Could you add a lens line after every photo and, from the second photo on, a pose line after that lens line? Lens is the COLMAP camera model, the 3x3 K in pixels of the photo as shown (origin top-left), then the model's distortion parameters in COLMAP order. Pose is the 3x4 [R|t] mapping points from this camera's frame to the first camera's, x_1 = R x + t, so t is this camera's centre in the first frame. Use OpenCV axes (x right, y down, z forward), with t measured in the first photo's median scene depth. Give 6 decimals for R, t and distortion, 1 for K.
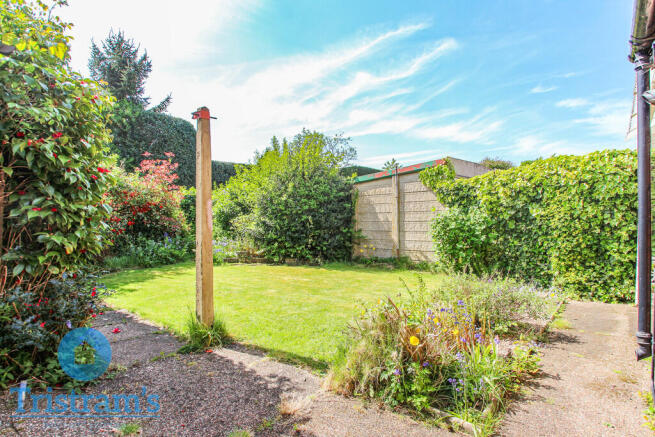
lens RADIAL K [[334.0, 0, 327.5], [0, 334.0, 218.5], [0, 0, 1]] dist [-0.051797, -0.000283]
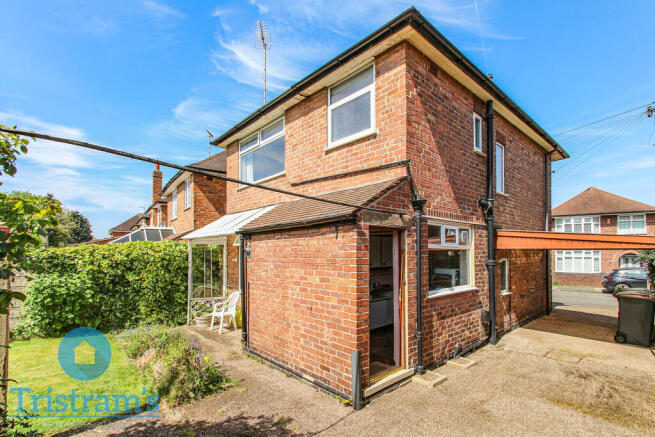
lens RADIAL K [[305.4, 0, 329.0], [0, 305.4, 251.4], [0, 0, 1]] dist [-0.000696, -0.000123]
pose [[0.102621, 0.005773, 0.994704, -0.637112], [-0.012304, 0.999914, -0.004534, -0.141213], [-0.994644, -0.011774, 0.102683, -0.030301]]
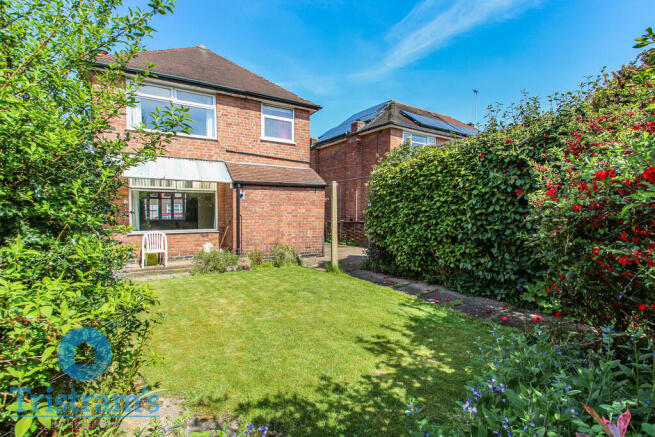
lens RADIAL K [[303.4, 0, 324.5], [0, 303.4, 236.2], [0, 0, 1]] dist [-0.000575, -0.000359]
pose [[-0.936451, -0.034794, 0.349068, -0.598329], [-0.013200, 0.997859, 0.064051, -0.036828], [-0.350549, 0.055373, -0.934906, 1.715839]]
